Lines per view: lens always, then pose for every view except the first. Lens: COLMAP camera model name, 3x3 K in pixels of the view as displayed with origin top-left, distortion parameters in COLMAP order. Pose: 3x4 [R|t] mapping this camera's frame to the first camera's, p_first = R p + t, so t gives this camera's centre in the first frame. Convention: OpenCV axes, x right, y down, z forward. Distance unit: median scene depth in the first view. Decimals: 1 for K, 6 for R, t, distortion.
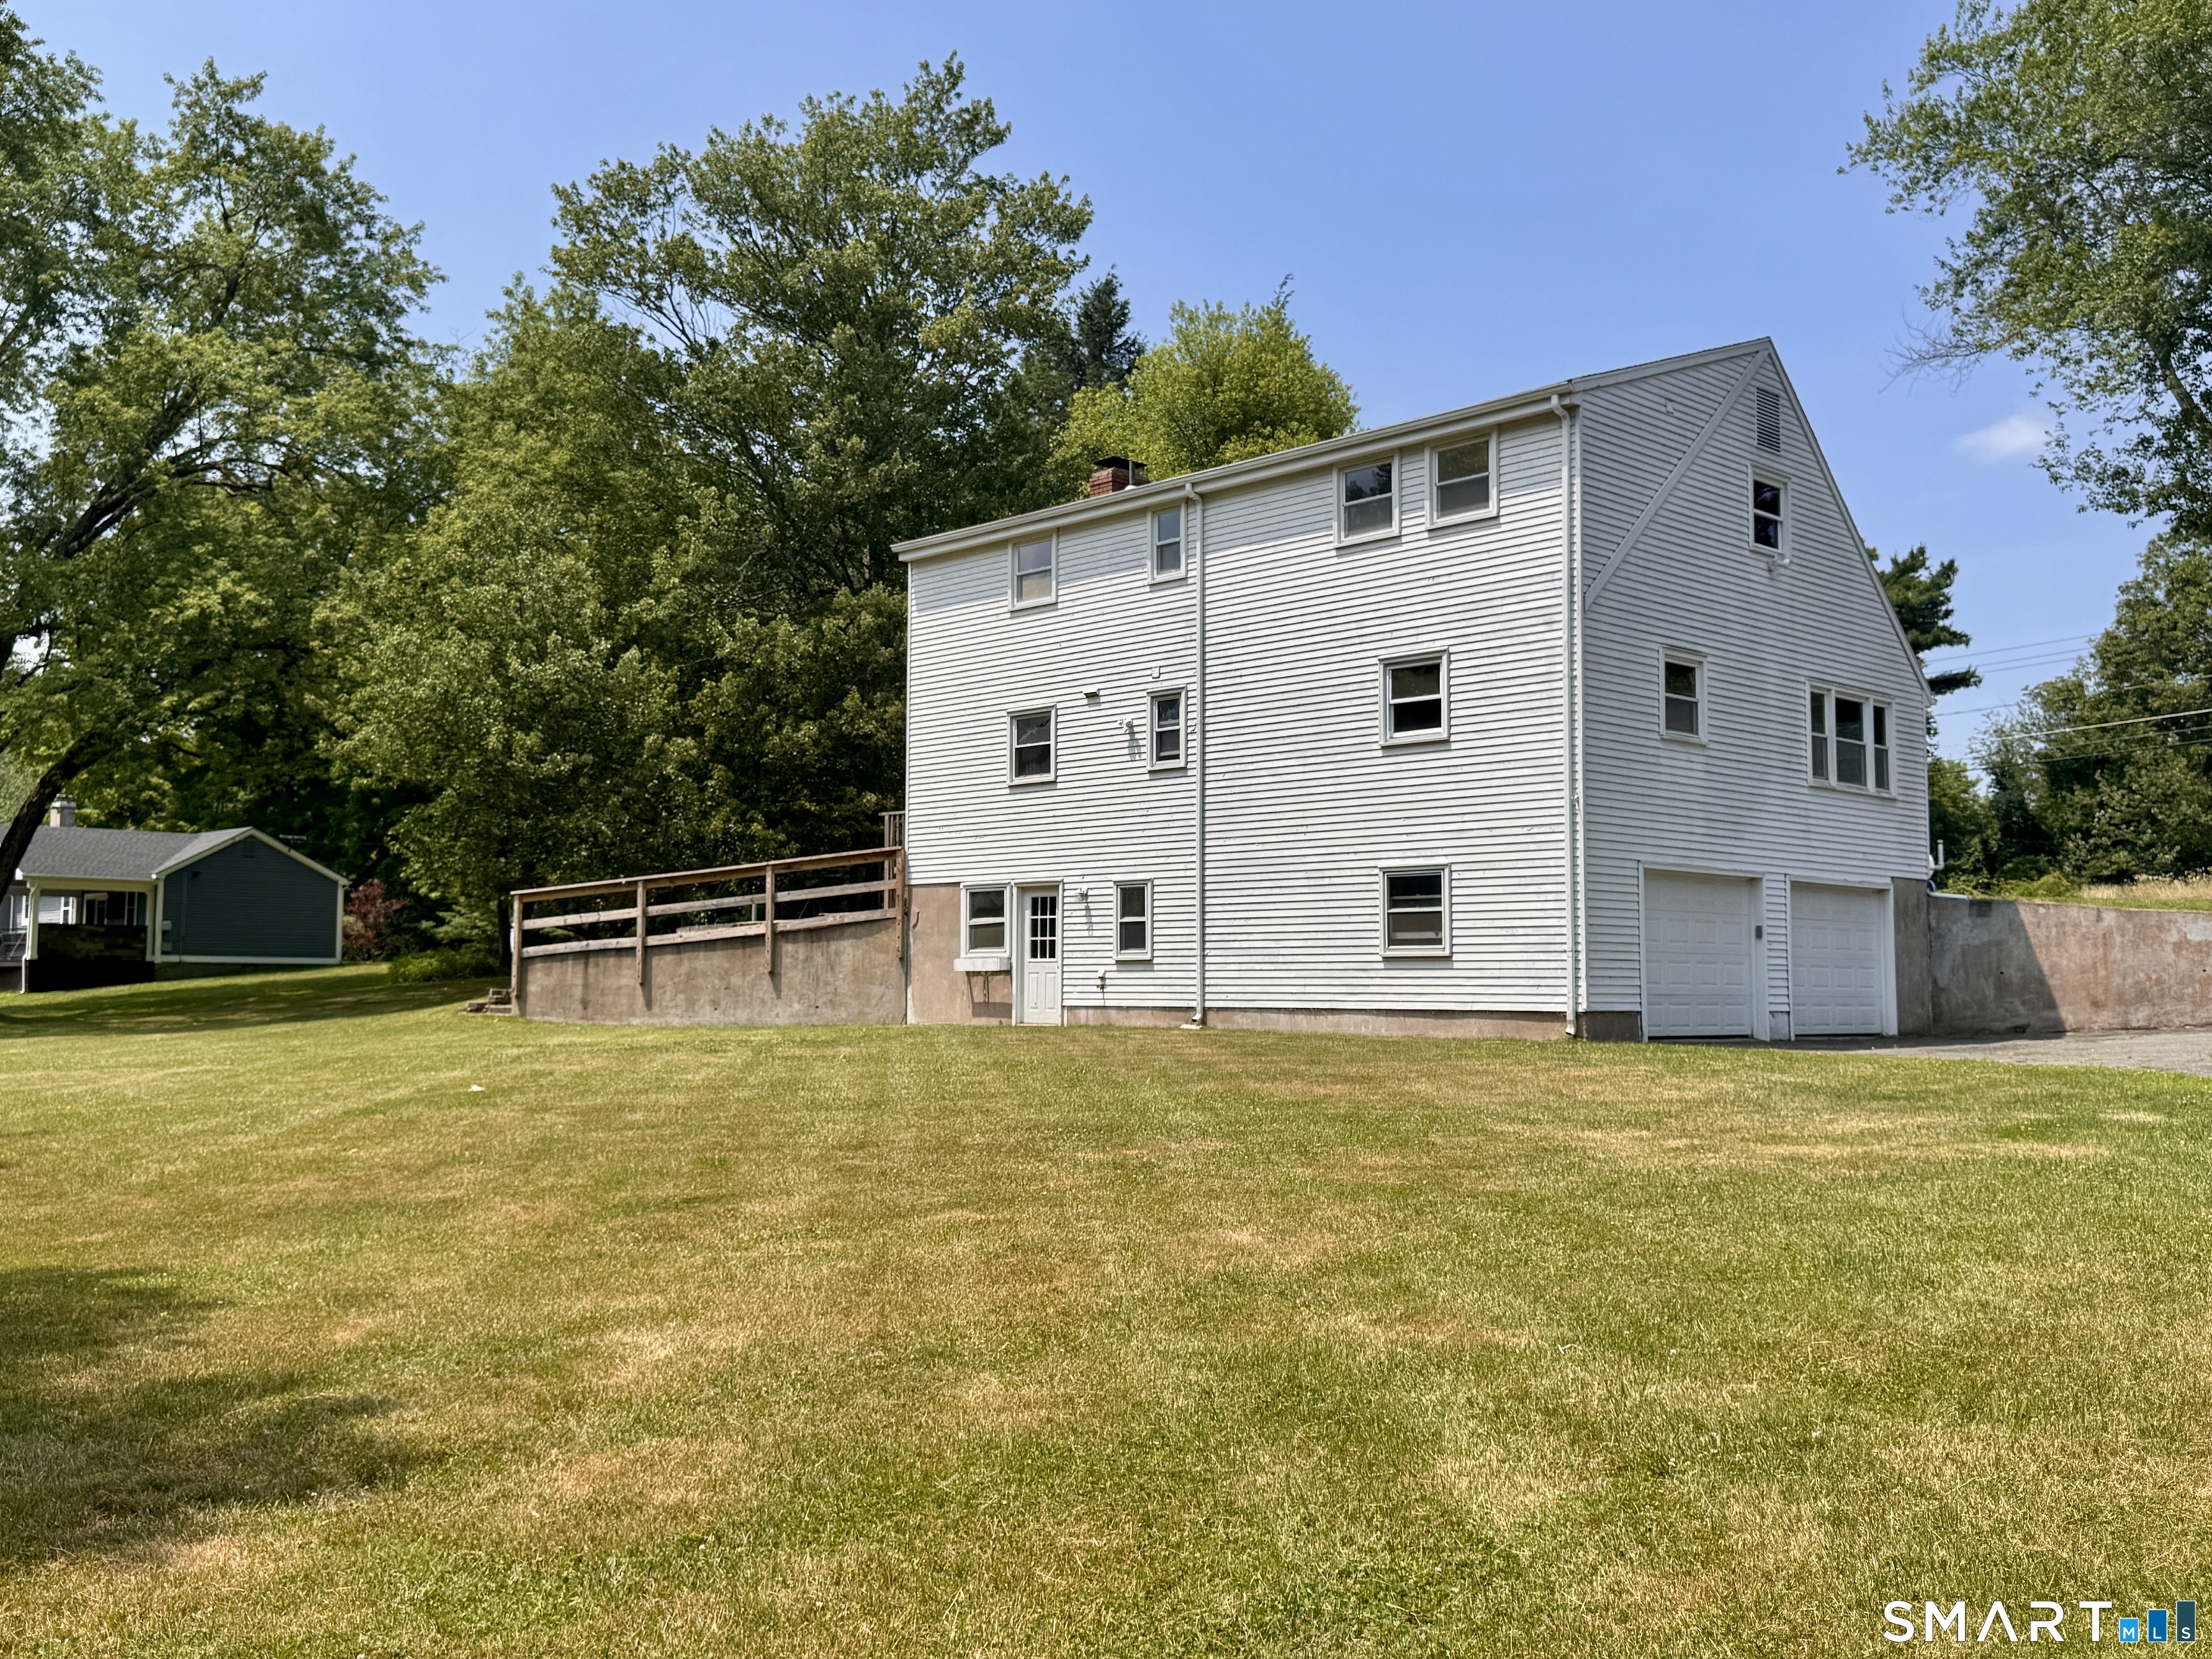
lens RADIAL K [[2031.7, 0, 1102.1], [0, 2031.7, 831.0], [0, 0, 1]] dist [0.151505, -0.308448]
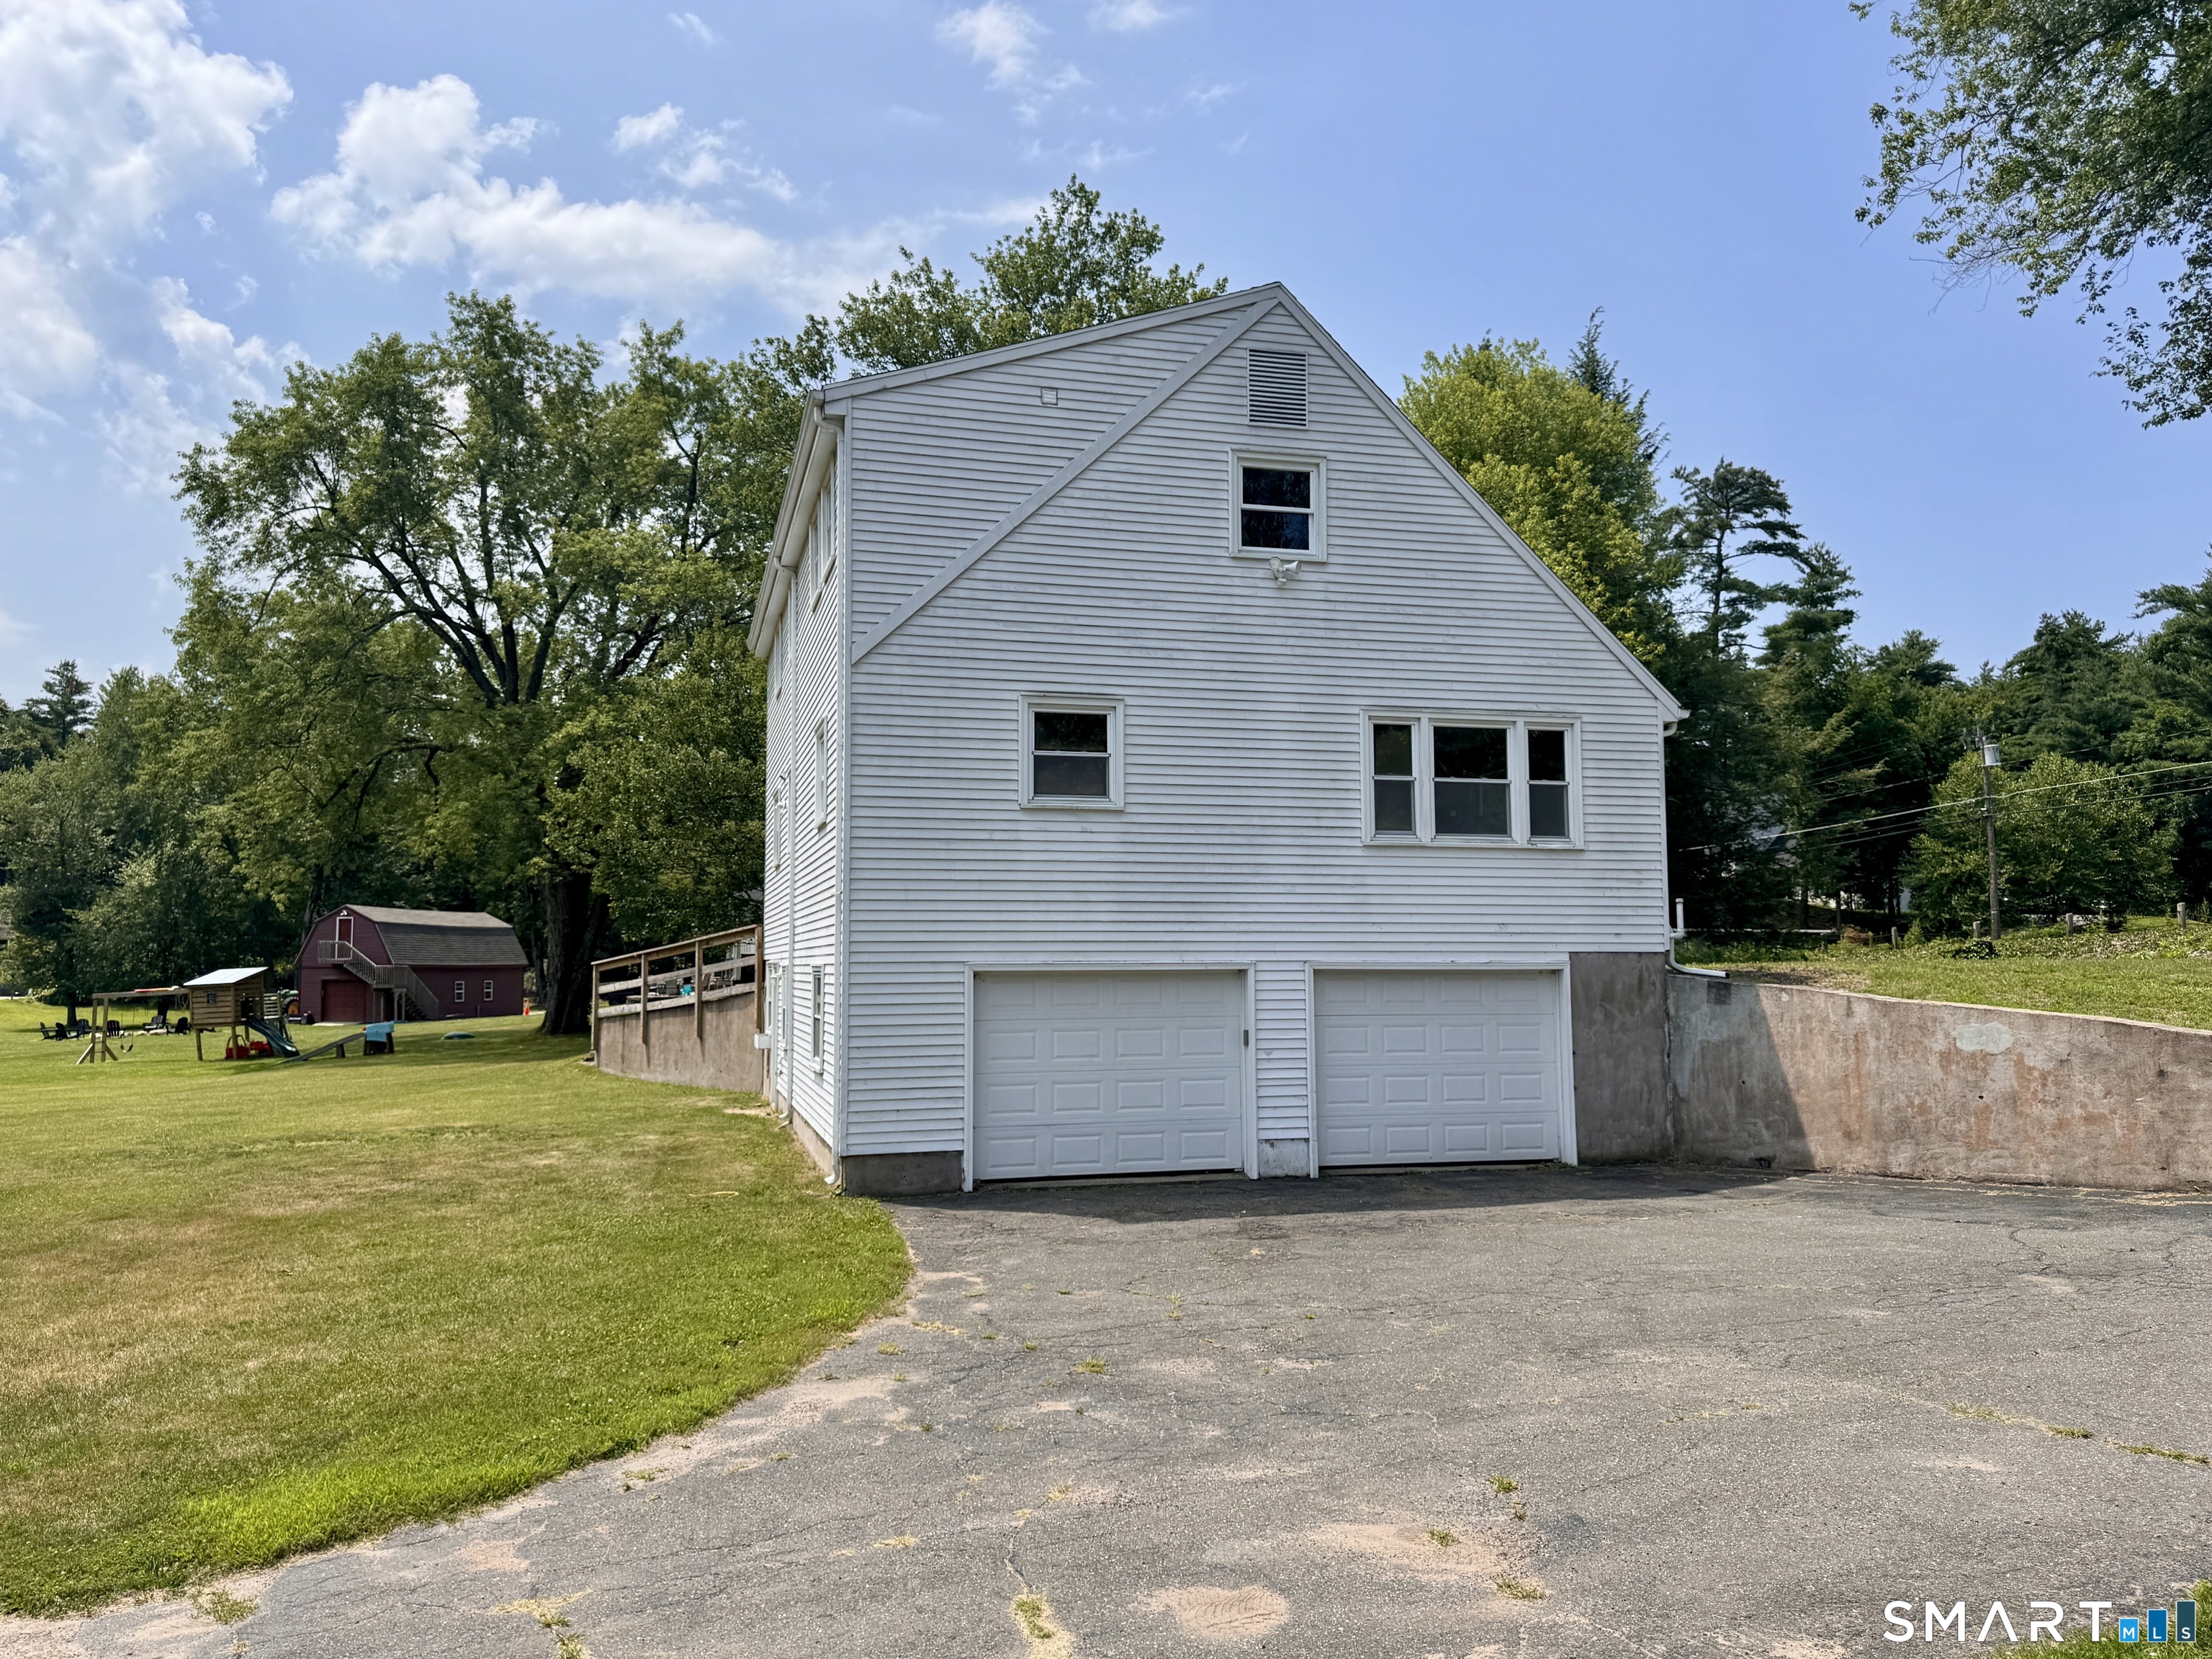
lens RADIAL K [[1564.6, 0, 1099.9], [0, 1564.6, 839.3], [0, 0, 1]] dist [0.092706, -0.144962]
pose [[0.875328, -0.047092, -0.481230, 0.526887], [0.046855, 0.998823, -0.012516, -0.020872], [0.481253, -0.011592, 0.876505, 0.418490]]
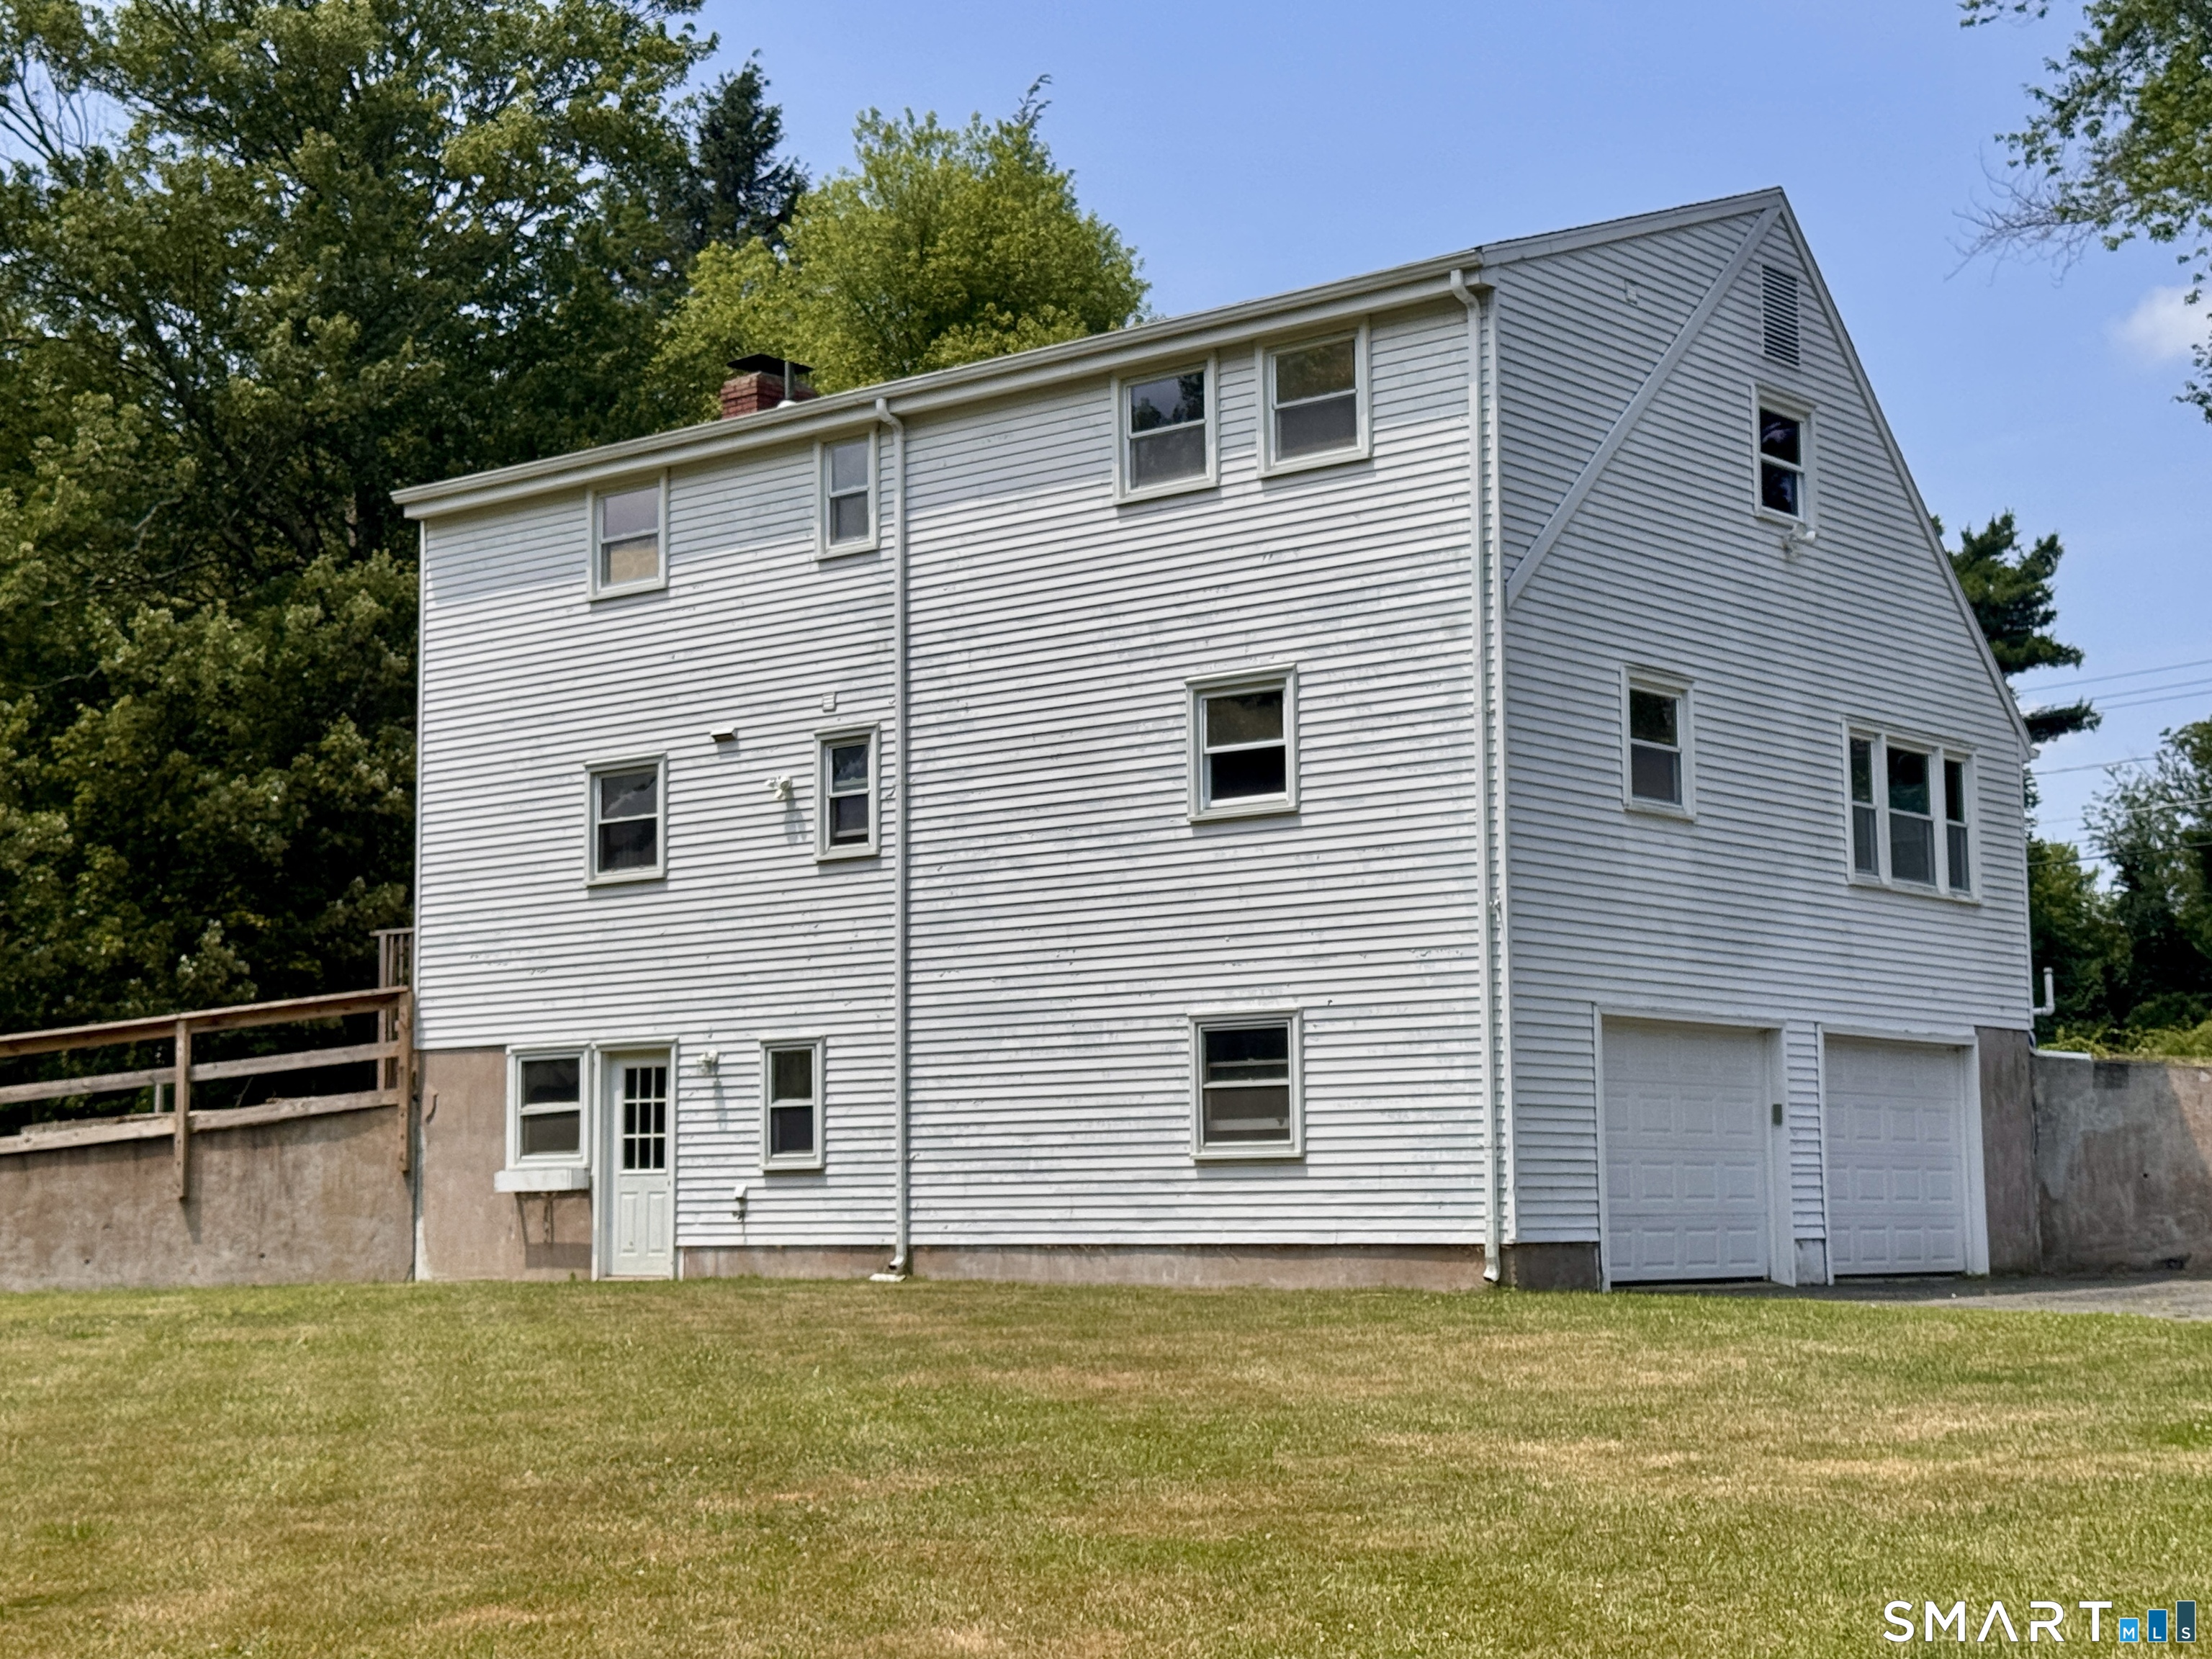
lens RADIAL K [[3253.1, 0, 1080.2], [0, 3253.1, 828.9], [0, 0, 1]] dist [0.115069, 0.041492]
pose [[0.994699, -0.000730, 0.102829, 0.000584], [0.004691, 0.999256, -0.038285, -0.001208], [-0.102724, 0.038564, 0.993962, 0.011800]]
